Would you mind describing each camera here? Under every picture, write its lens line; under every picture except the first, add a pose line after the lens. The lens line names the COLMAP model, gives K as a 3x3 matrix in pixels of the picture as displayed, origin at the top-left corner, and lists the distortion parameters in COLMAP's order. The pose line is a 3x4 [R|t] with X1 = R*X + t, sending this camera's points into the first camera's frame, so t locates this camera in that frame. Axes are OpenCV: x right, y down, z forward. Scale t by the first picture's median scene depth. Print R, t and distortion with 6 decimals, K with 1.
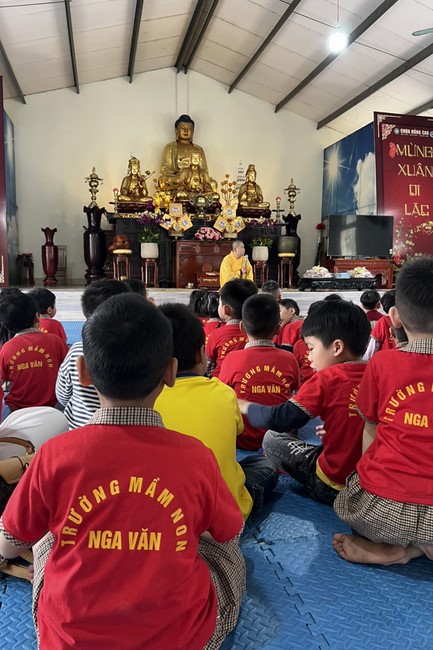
lens RADIAL K [[457.8, 0, 216.5], [0, 457.8, 325.0], [0, 0, 1]] dist [0.002167, -0.028828]
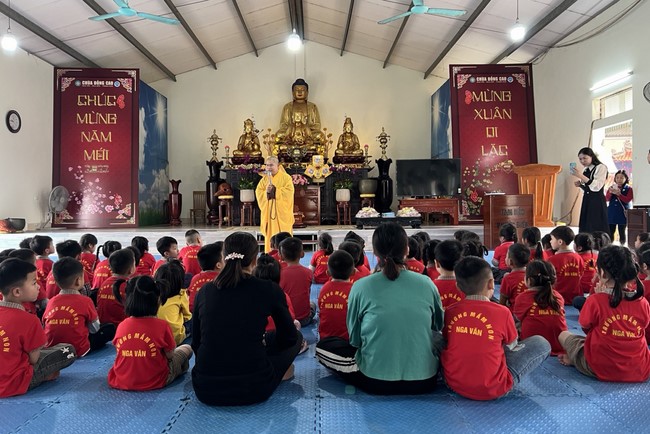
lens RADIAL K [[457.8, 0, 325.0], [0, 457.8, 217.0], [0, 0, 1]] dist [0.002167, -0.028828]
pose [[0.970962, -0.013535, -0.238852, 0.306920], [-0.007826, 0.996067, -0.088258, -0.000545], [0.239107, 0.087564, 0.967037, -0.108366]]
